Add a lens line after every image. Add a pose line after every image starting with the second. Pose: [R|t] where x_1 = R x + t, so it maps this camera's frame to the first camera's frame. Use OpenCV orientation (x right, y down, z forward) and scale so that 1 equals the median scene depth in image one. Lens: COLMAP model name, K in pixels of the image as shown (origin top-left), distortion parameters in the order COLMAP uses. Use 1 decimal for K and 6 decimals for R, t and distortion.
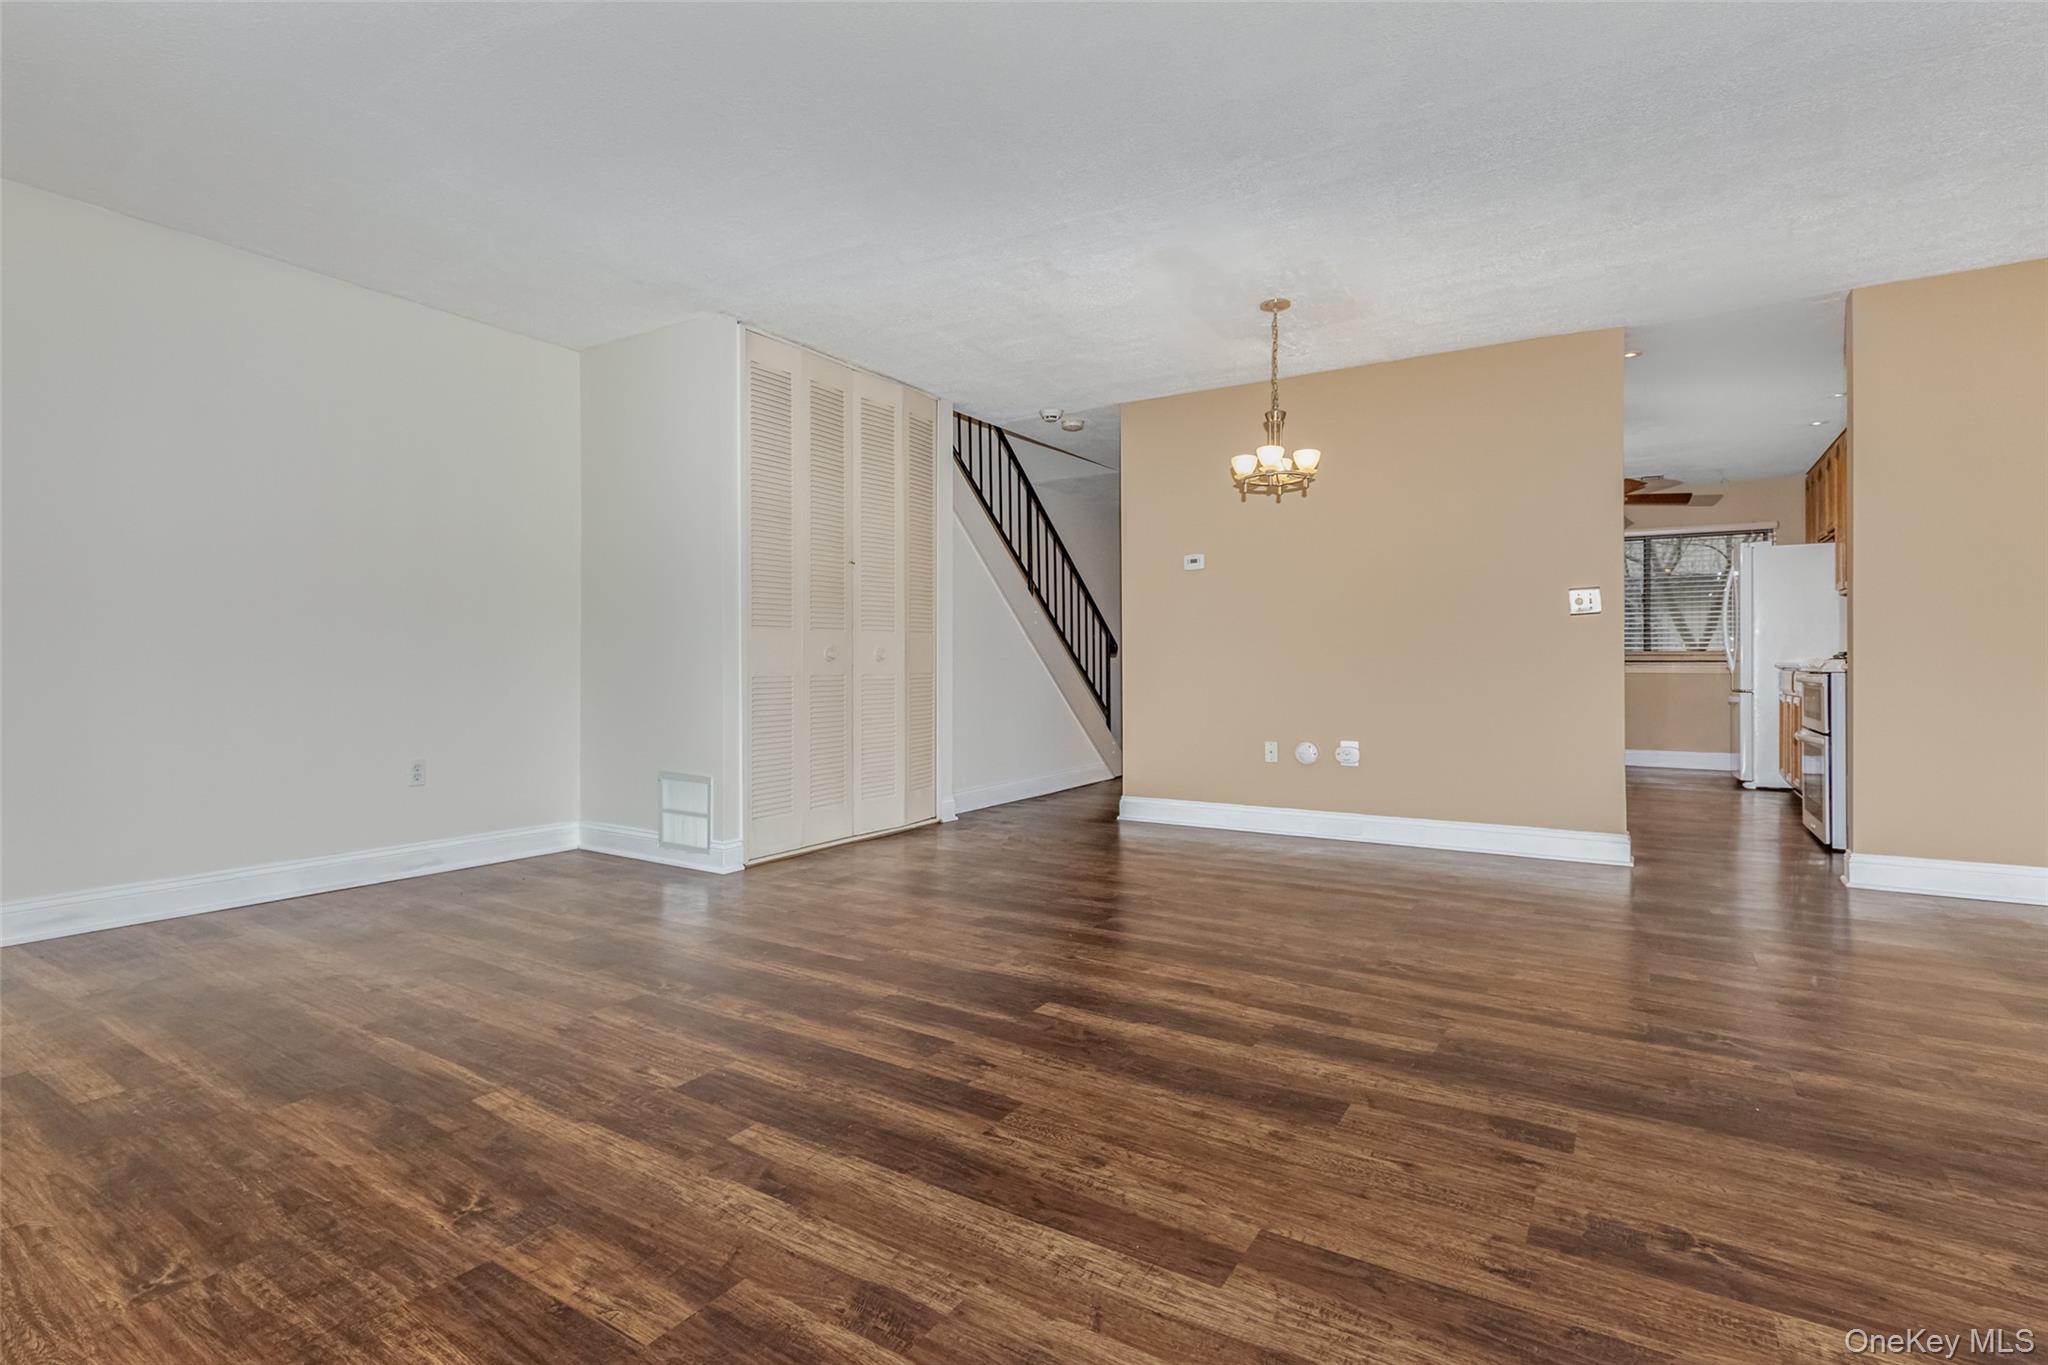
lens RADIAL K [[938.9, 0, 983.3], [0, 938.9, 730.2], [0, 0, 1]] dist [-0.000404, -0.000639]
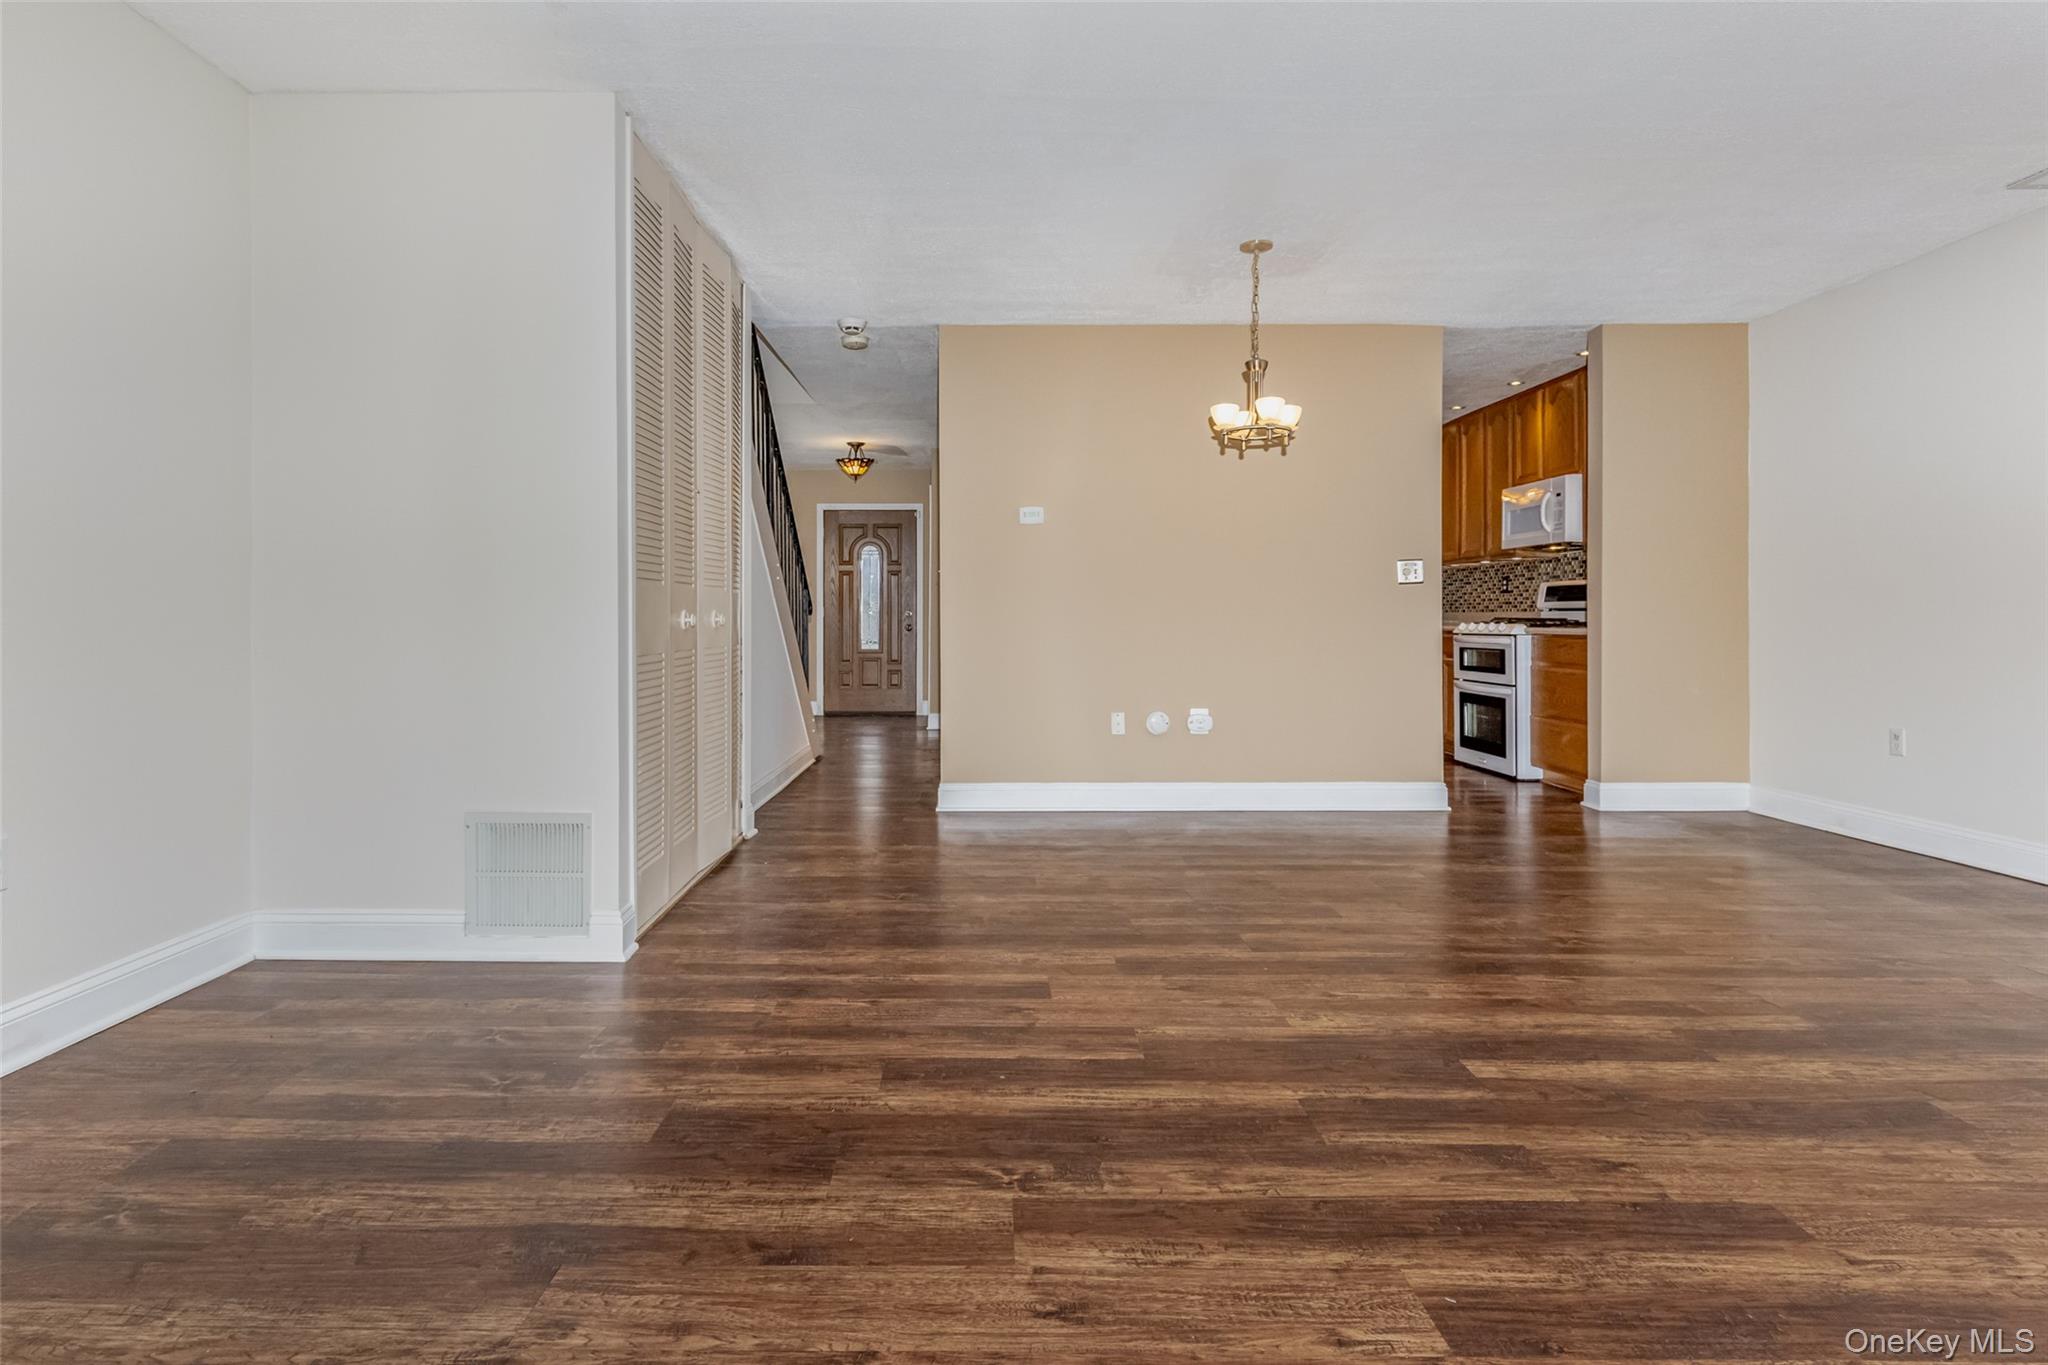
lens RADIAL K [[1016.8, 0, 933.0], [0, 1016.8, 663.2], [0, 0, 1]] dist [0.002954, -0.001247]
pose [[0.851659, -0.021900, 0.523638, -0.771175], [0.037794, 0.999092, -0.019684, -0.048968], [-0.522731, 0.036554, 0.851713, 0.490872]]
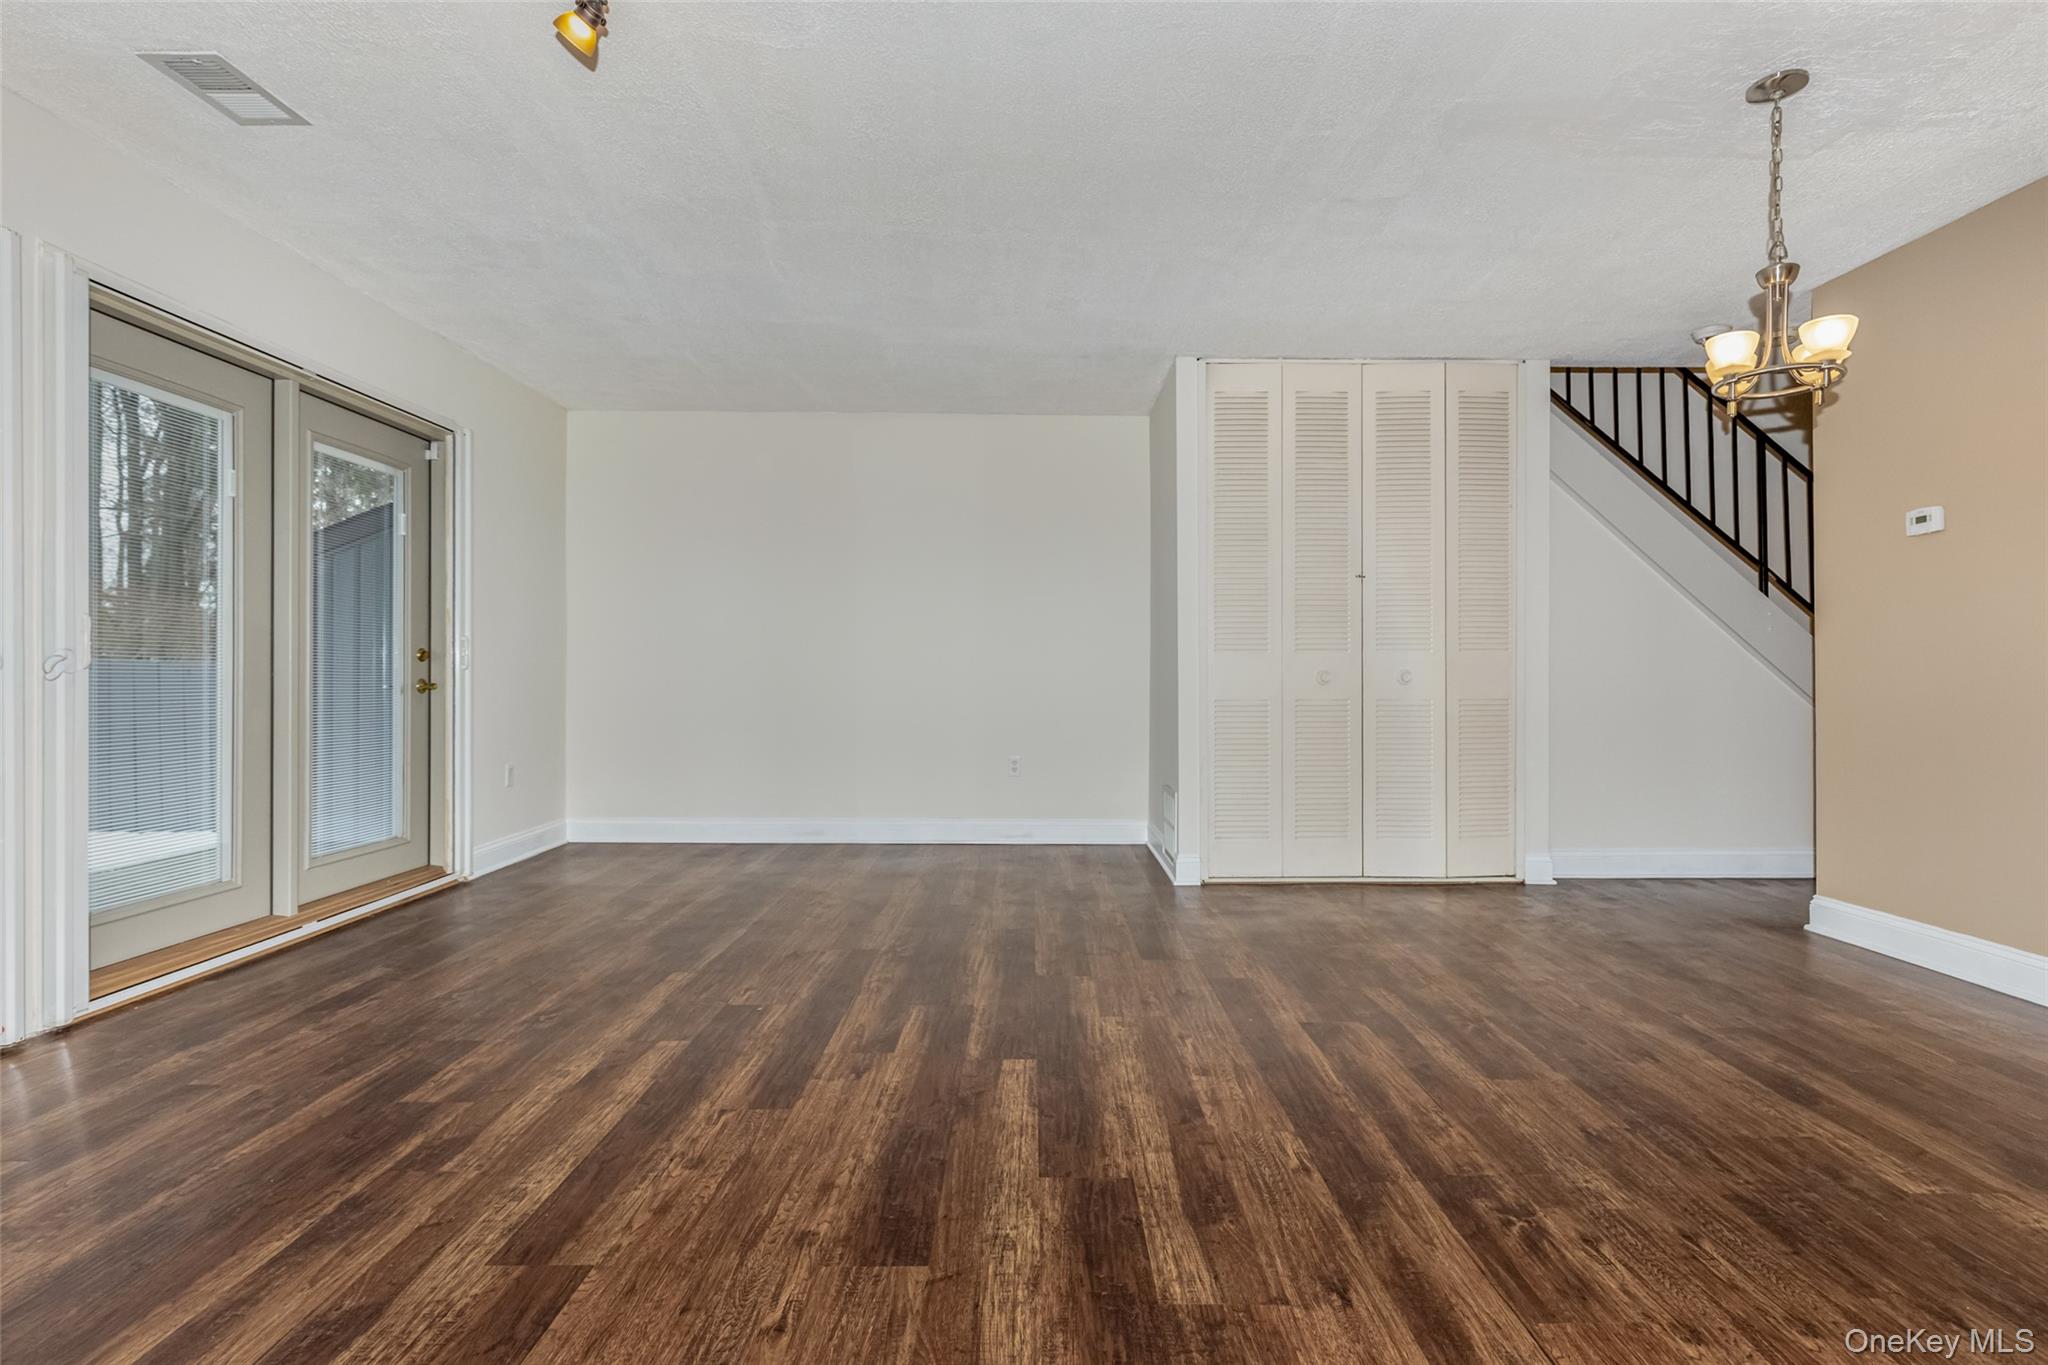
lens RADIAL K [[938.9, 0, 1069.2], [0, 938.9, 684.6], [0, 0, 1]] dist [-0.000404, -0.000639]
pose [[0.586573, 0.008993, -0.809847, 0.837690], [-0.061279, 0.997565, -0.033307, -0.046501], [0.807575, 0.069164, 0.585695, 0.473069]]
